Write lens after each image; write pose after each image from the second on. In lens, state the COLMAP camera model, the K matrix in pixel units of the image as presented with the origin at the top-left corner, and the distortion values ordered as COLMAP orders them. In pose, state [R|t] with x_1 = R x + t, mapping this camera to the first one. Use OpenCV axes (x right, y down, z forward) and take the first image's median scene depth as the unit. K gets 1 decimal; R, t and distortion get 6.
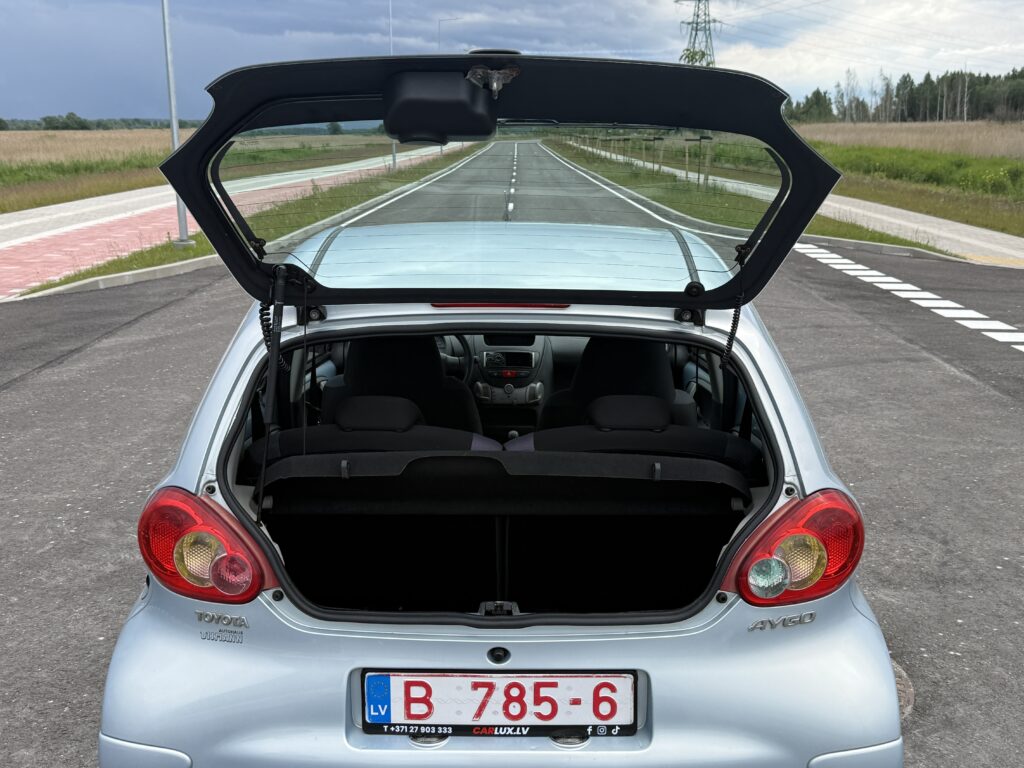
lens RADIAL K [[1060.7, 0, 522.2], [0, 1060.7, 377.7], [0, 0, 1]] dist [0.041347, 0.000000]
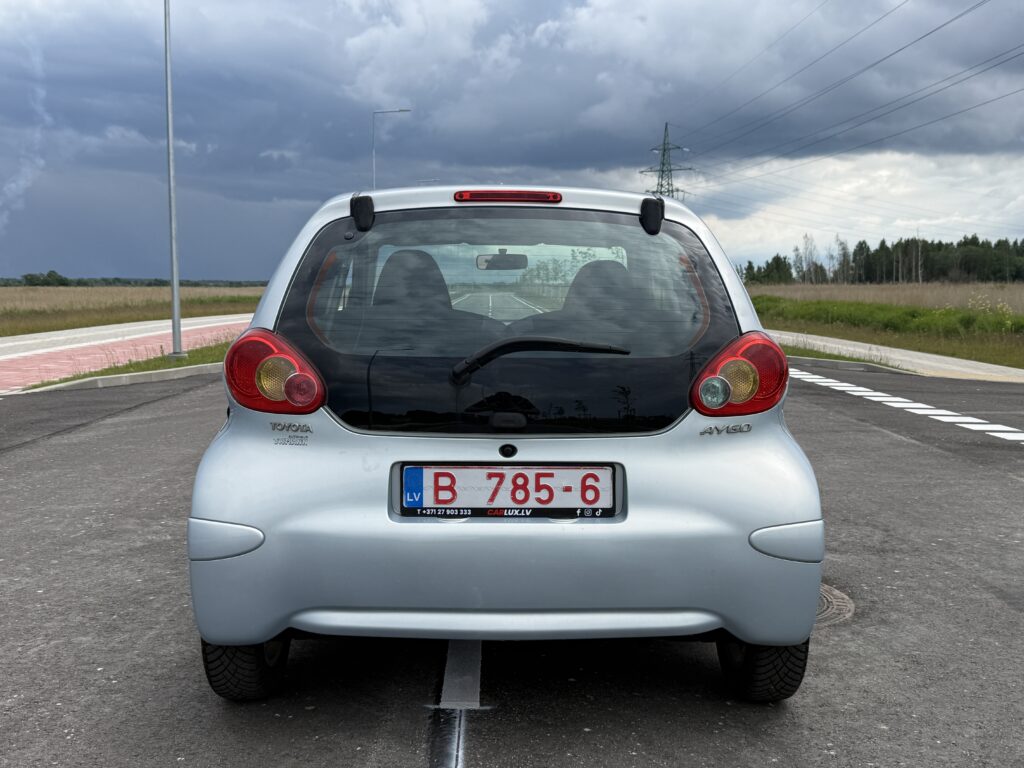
lens RADIAL K [[1060.7, 0, 511.9], [0, 1060.7, 373.9], [0, 0, 1]] dist [0.041347, 0.000000]
pose [[0.999833, 0.001025, 0.018251, -0.039528], [0.001733, 0.988618, -0.150438, 0.352994], [-0.018197, 0.150445, 0.988451, -0.276330]]
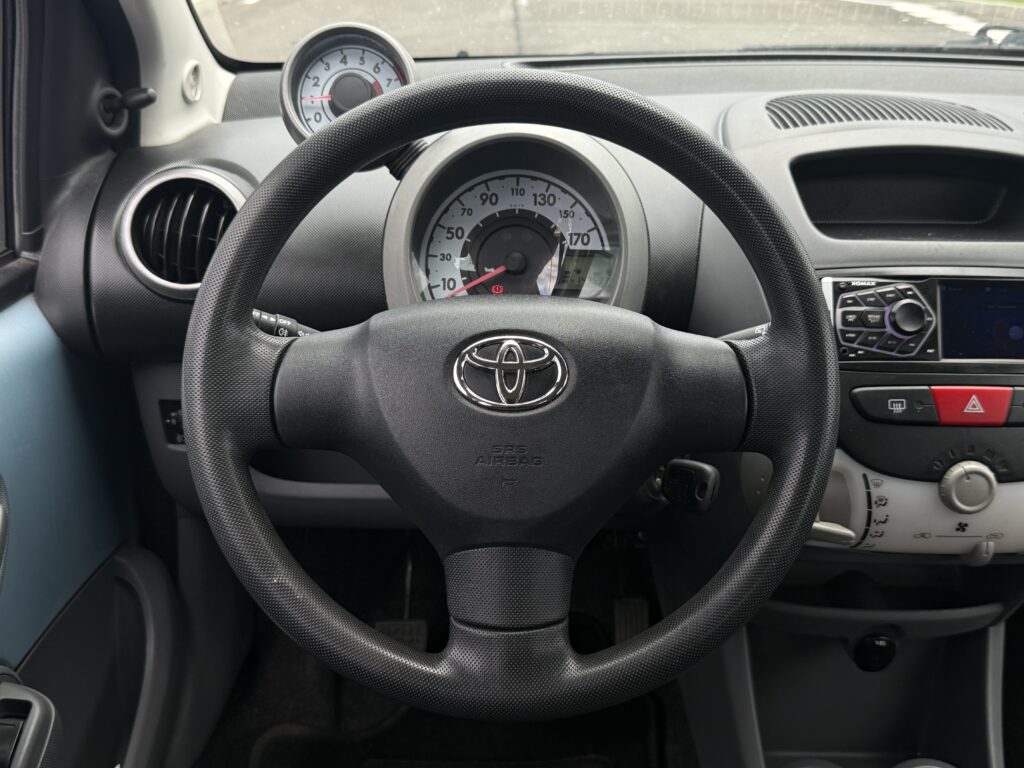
lens RADIAL K [[1060.7, 0, 507.7], [0, 1060.7, 400.5], [0, 0, 1]] dist [0.041347, 0.000000]
pose [[0.999978, 0.002685, 0.006129, -0.174017], [-0.003933, 0.976911, 0.213611, -0.080663], [-0.005414, -0.213630, 0.976900, 1.541532]]
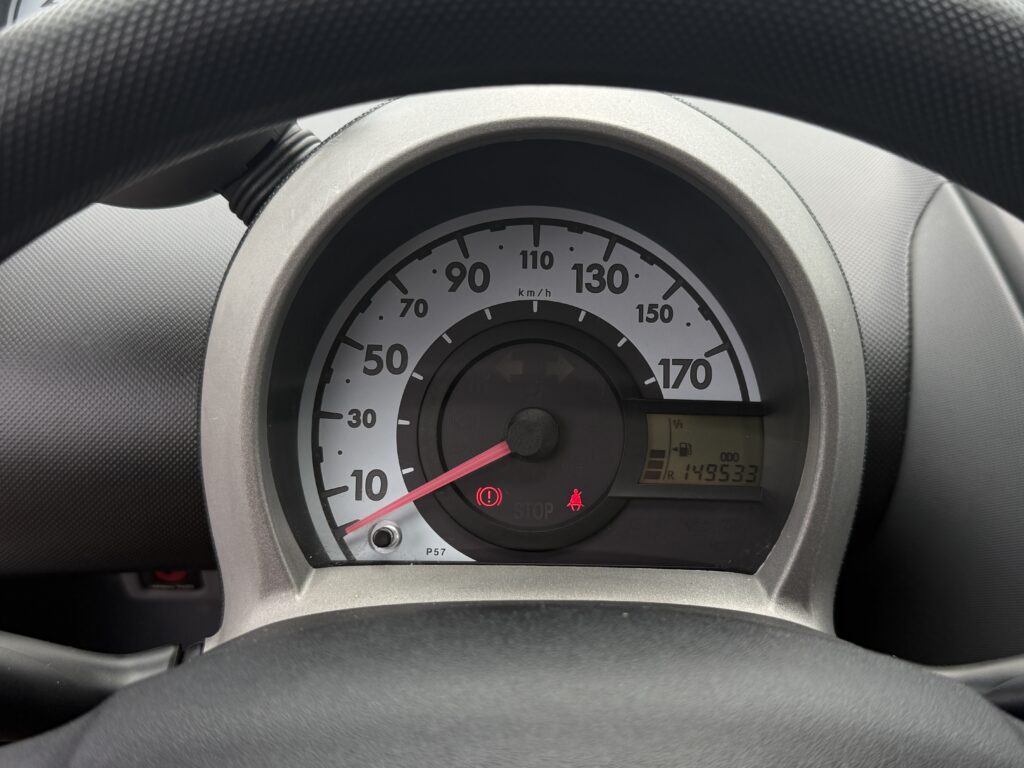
lens RADIAL K [[1060.7, 0, 509.9], [0, 1060.7, 373.9], [0, 0, 1]] dist [0.041347, 0.000000]
pose [[0.999226, -0.000676, 0.039343, -0.178222], [-0.007108, 0.980303, 0.197369, -0.086486], [-0.038702, -0.197496, 0.979539, 1.757047]]
